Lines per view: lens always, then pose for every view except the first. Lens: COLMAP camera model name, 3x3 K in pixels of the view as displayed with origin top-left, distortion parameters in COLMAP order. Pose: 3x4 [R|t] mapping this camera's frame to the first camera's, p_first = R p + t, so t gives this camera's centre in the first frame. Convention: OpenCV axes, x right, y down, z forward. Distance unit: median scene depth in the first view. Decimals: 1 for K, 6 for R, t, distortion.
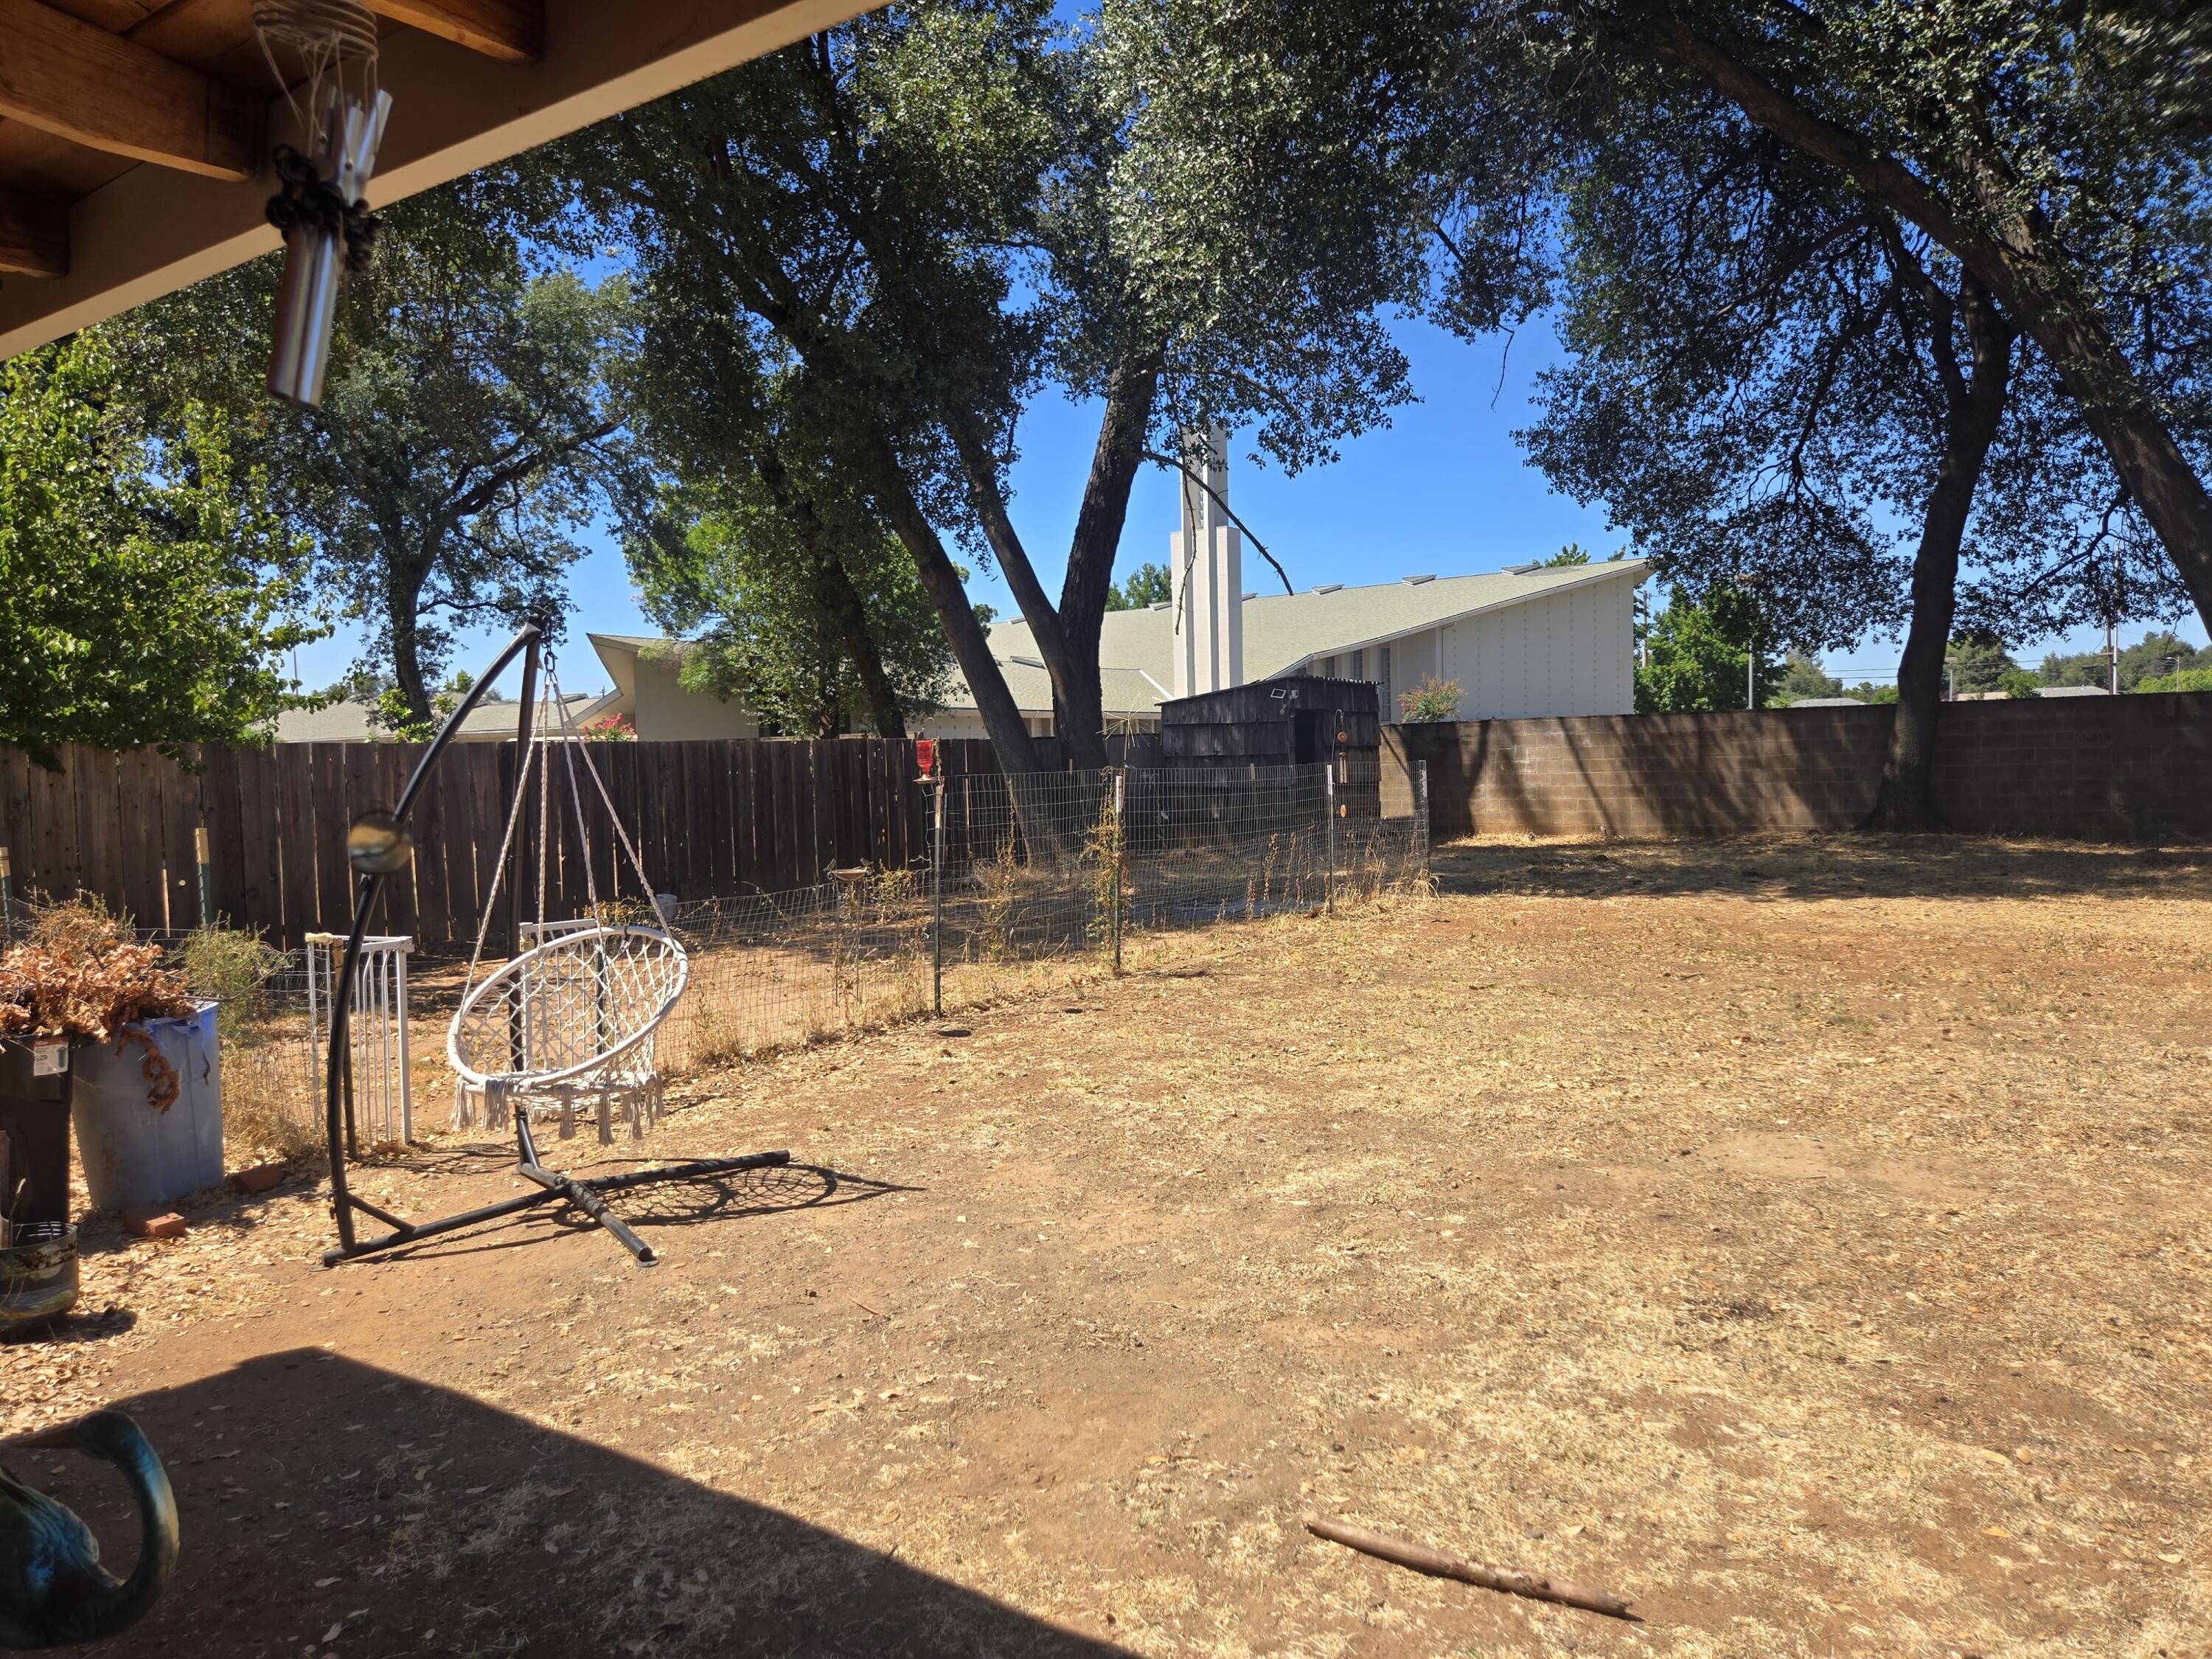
lens RADIAL K [[1487.5, 0, 1111.6], [0, 1487.5, 825.8], [0, 0, 1]] dist [0.076827, -0.066145]
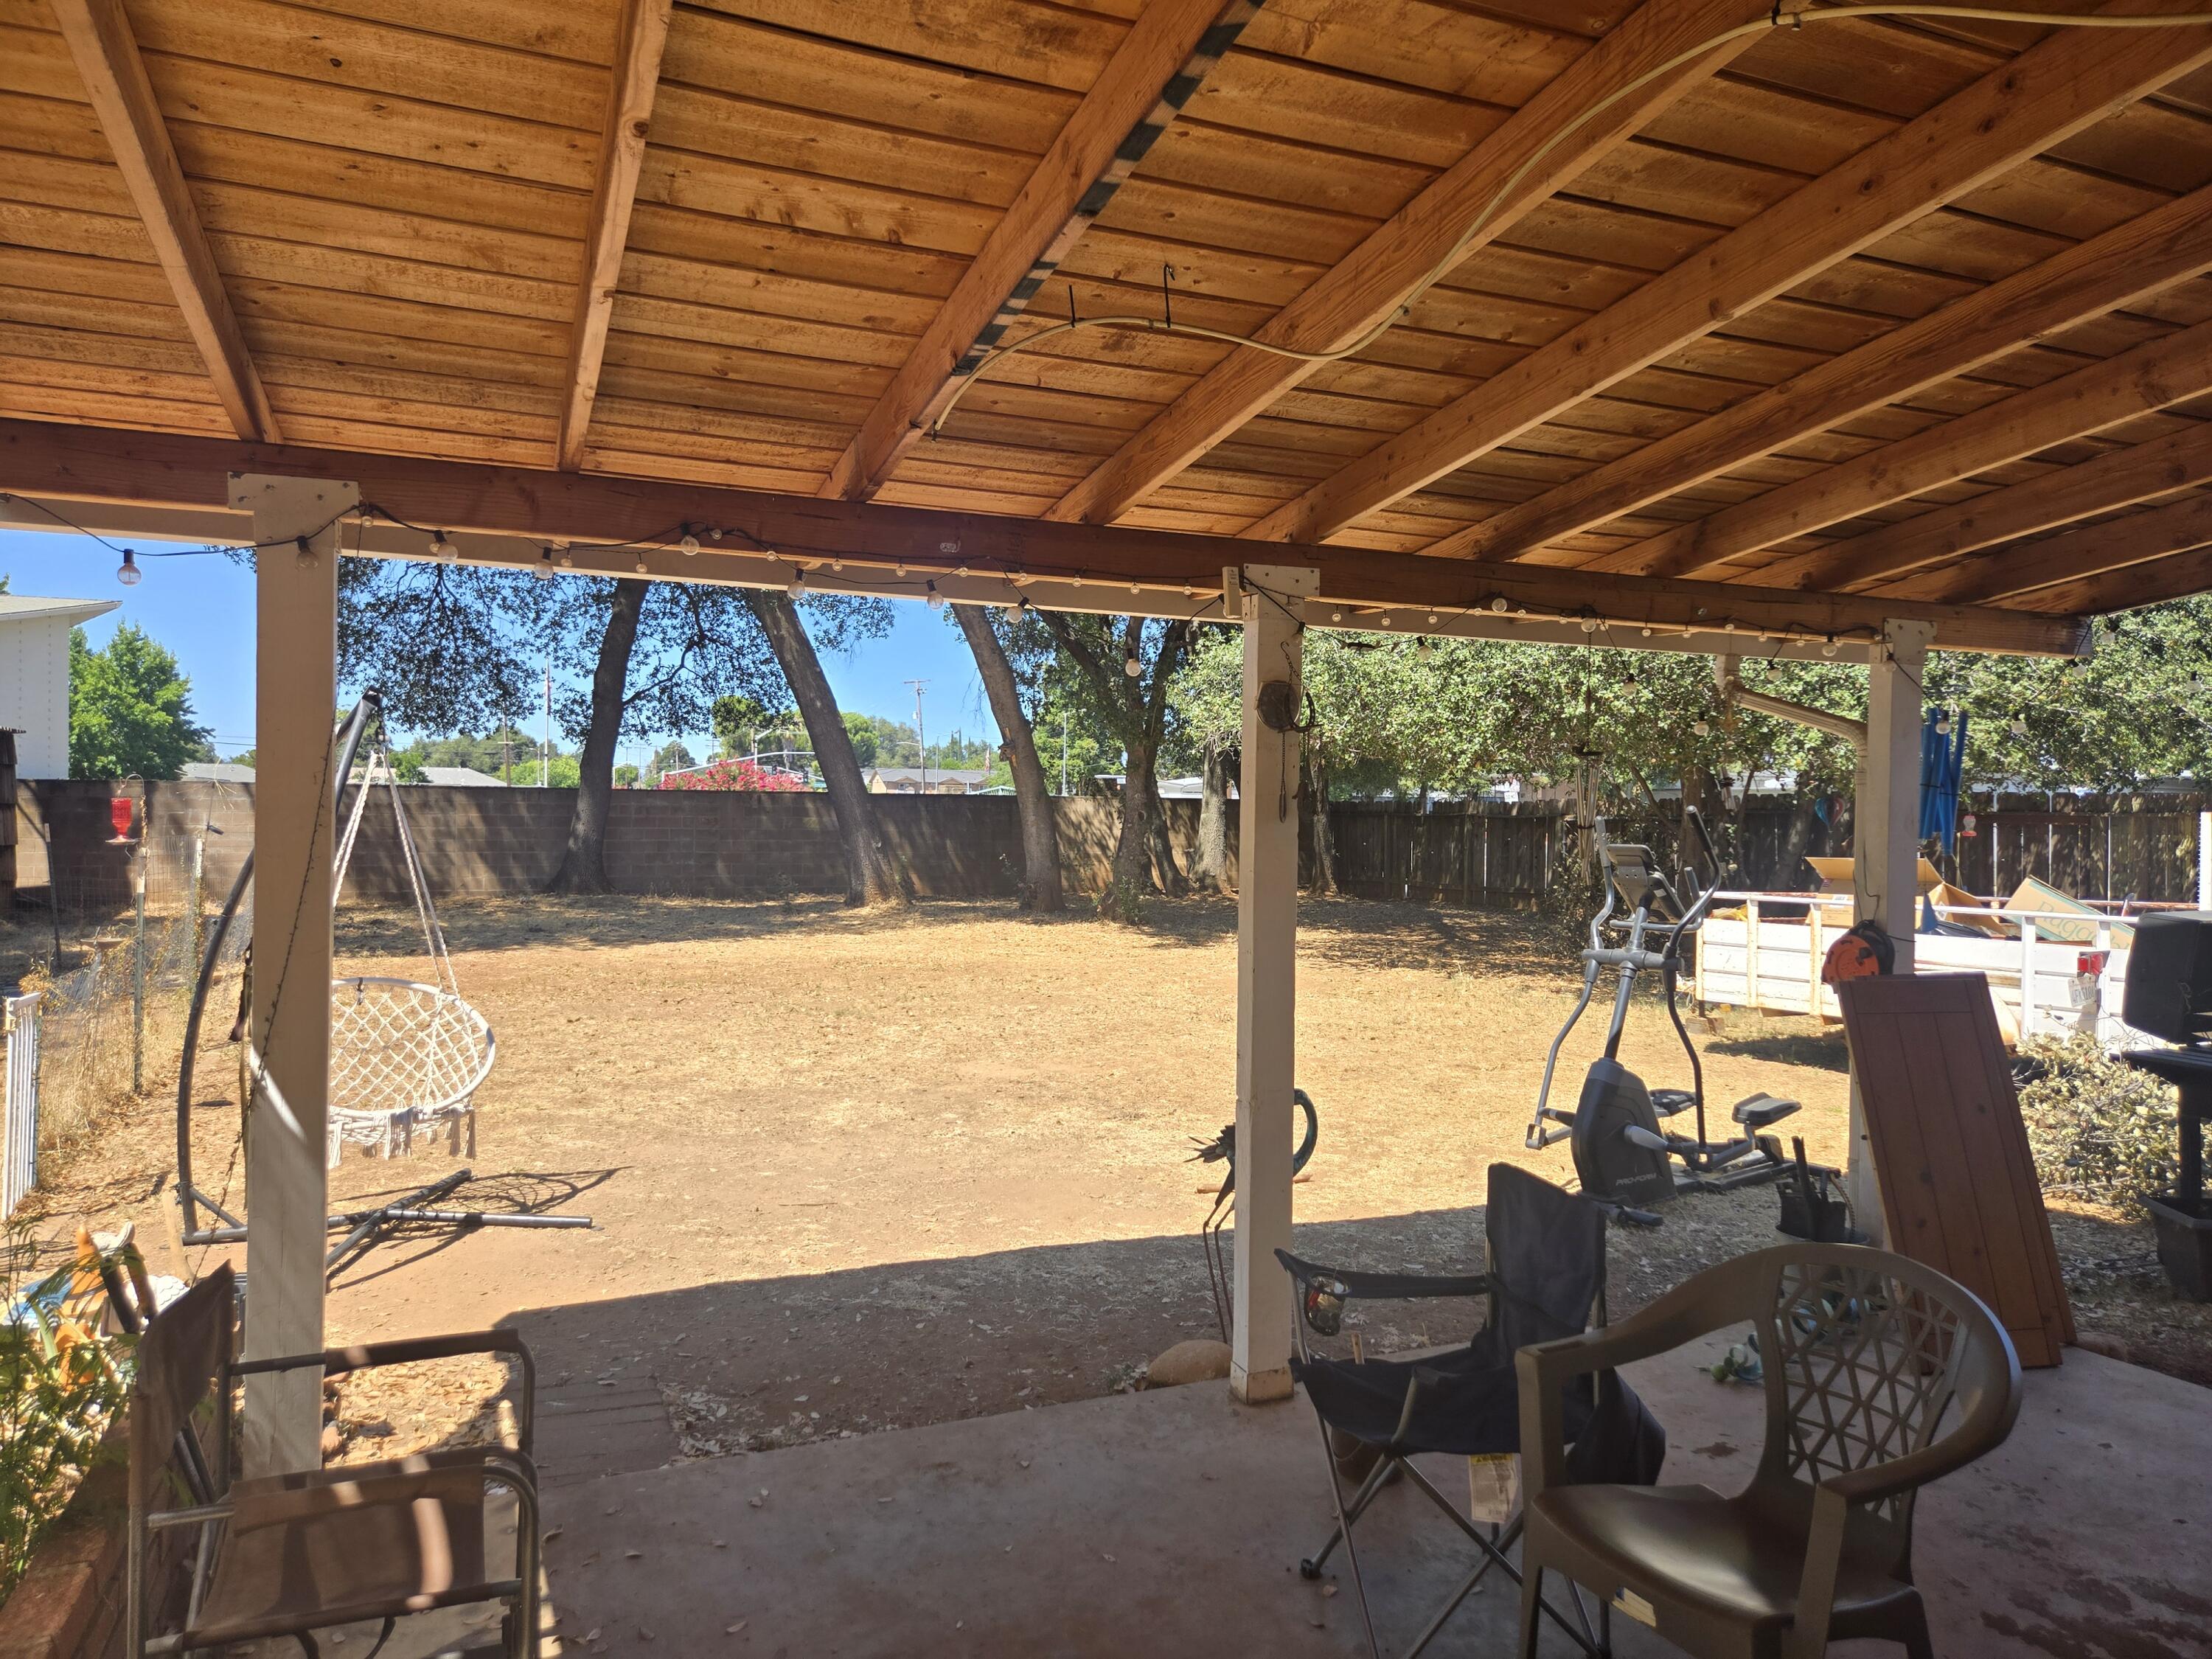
lens RADIAL K [[1487.5, 0, 1111.6], [0, 1487.5, 825.8], [0, 0, 1]] dist [0.076827, -0.066145]
pose [[0.536128, 0.026251, 0.843728, -0.252085], [0.012360, 0.999165, -0.038941, 0.001691], [-0.844046, 0.031306, 0.535356, -0.011365]]
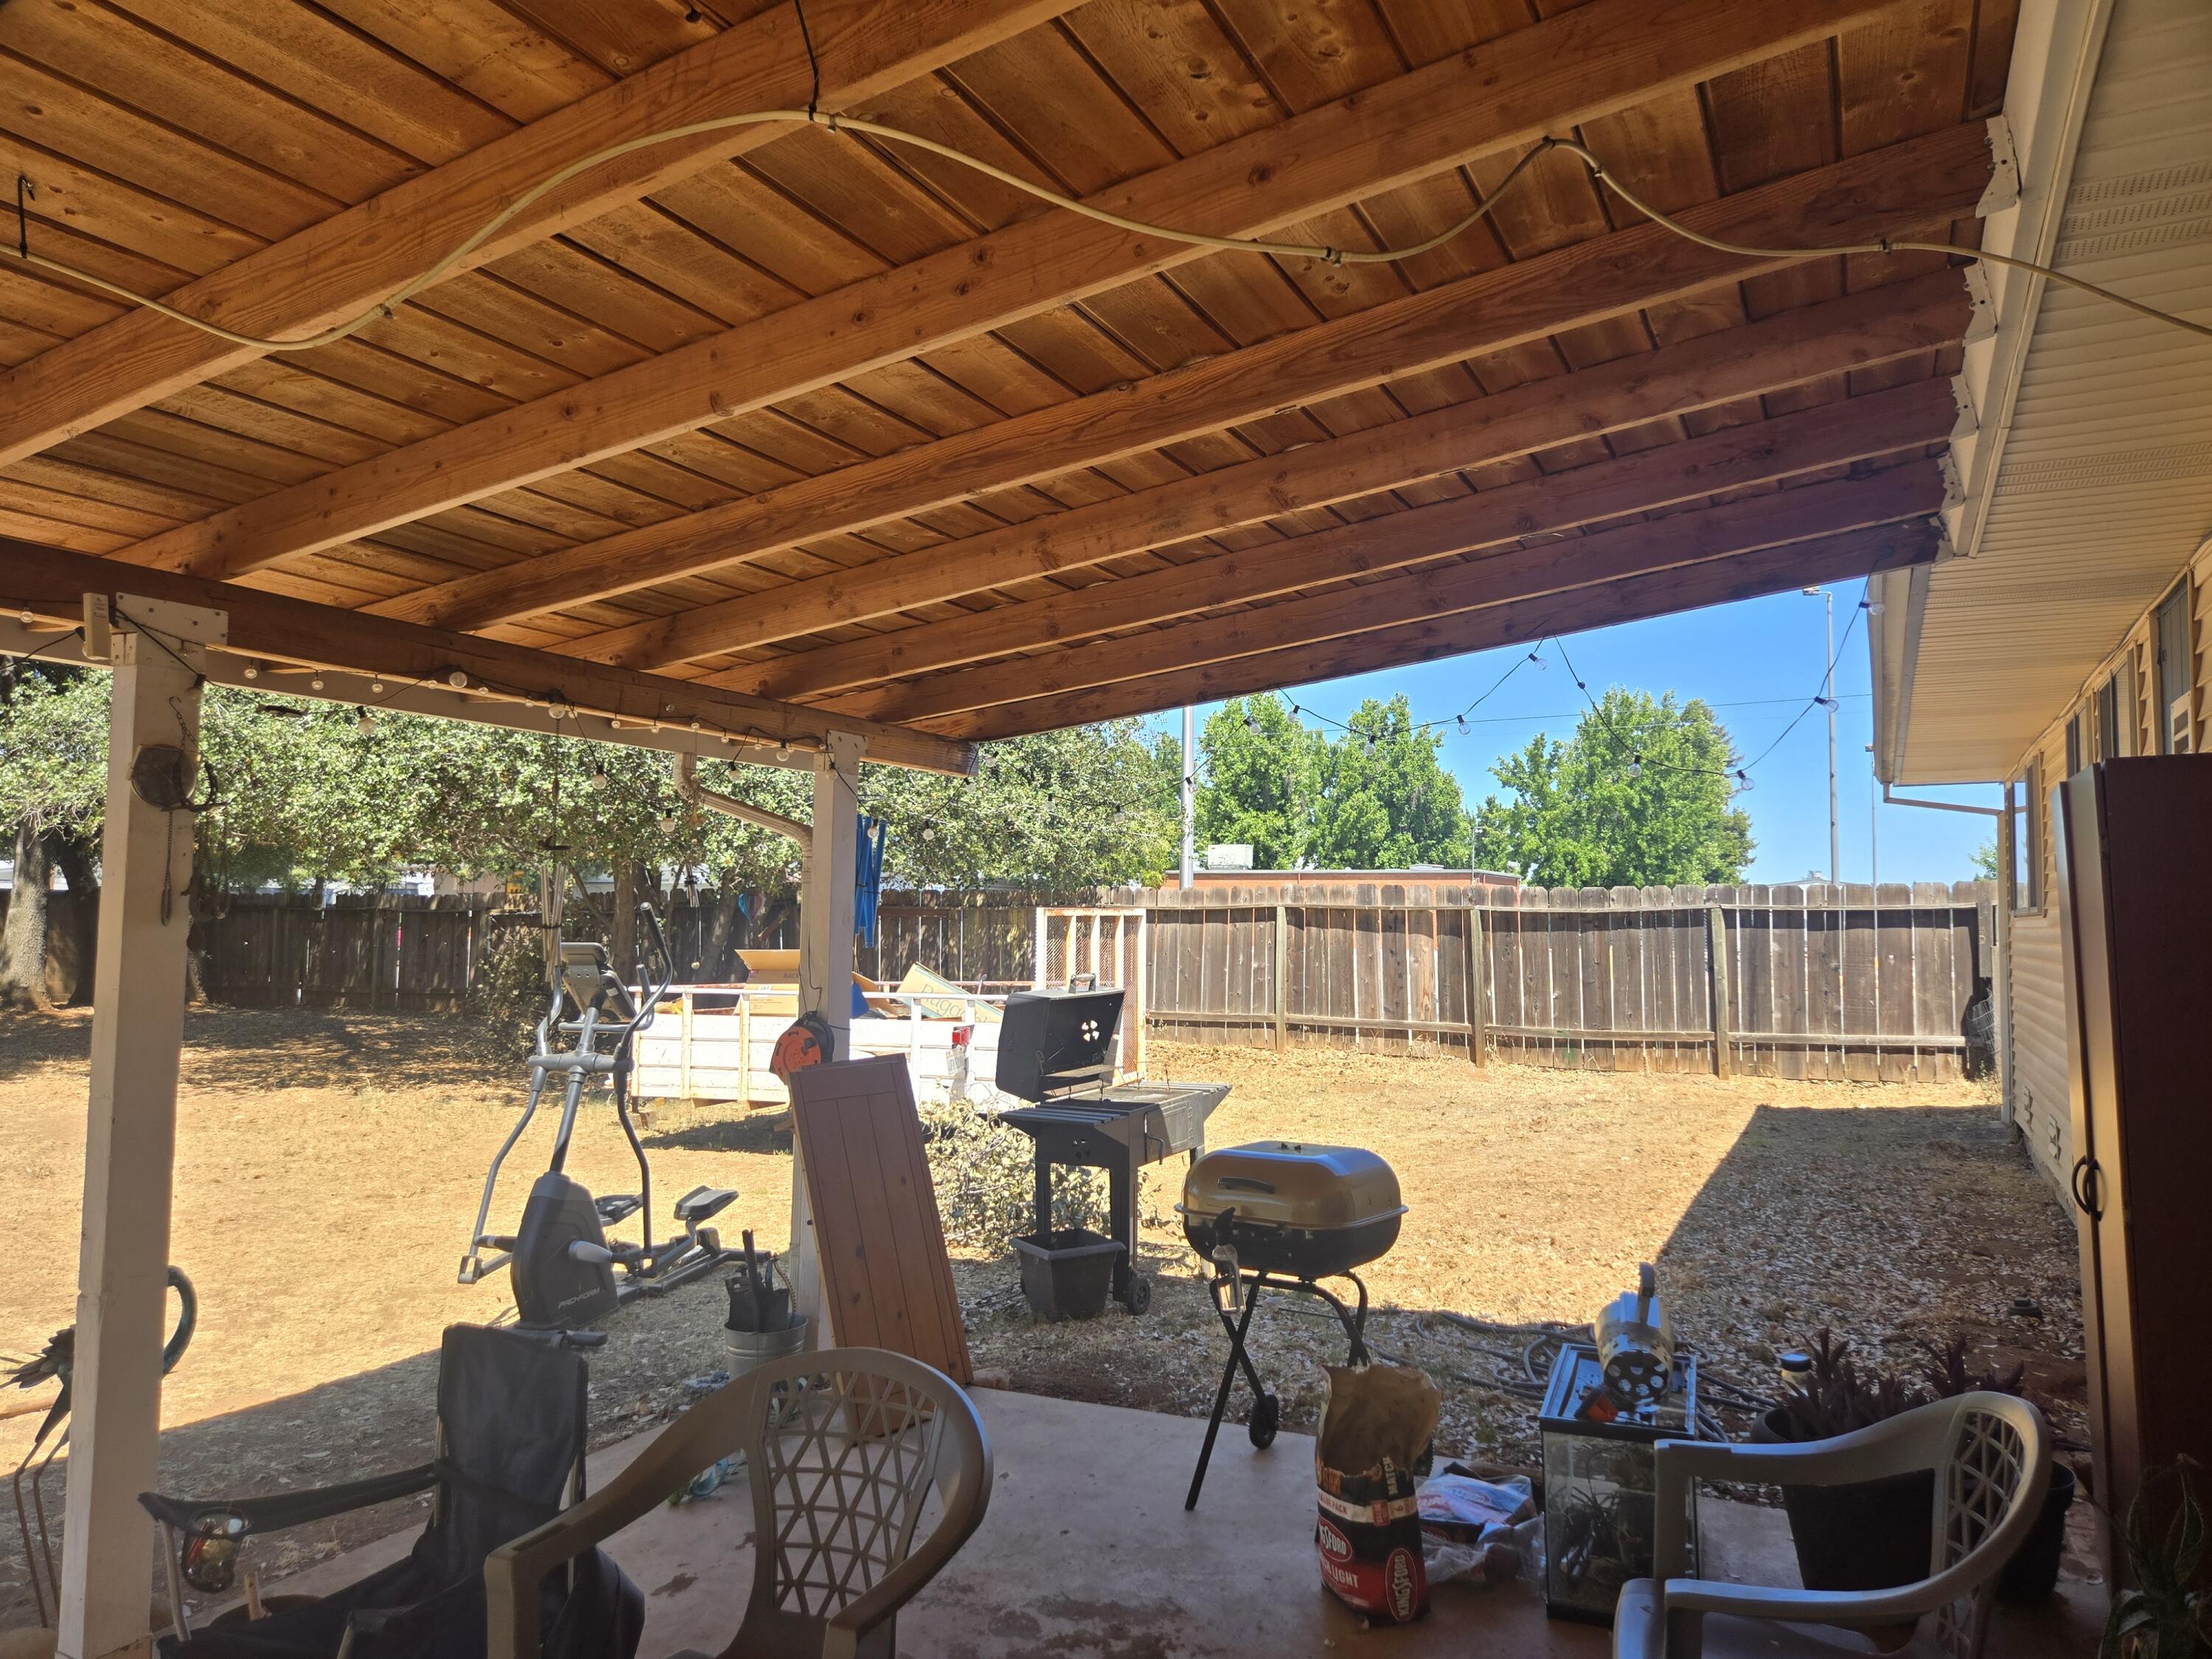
lens RADIAL K [[1487.5, 0, 1111.6], [0, 1487.5, 825.8], [0, 0, 1]] dist [0.076827, -0.066145]
pose [[-0.123079, 0.086552, 0.988615, -0.235675], [0.038229, 0.995864, -0.082427, -0.000651], [-0.991660, 0.027649, -0.125879, 0.002657]]
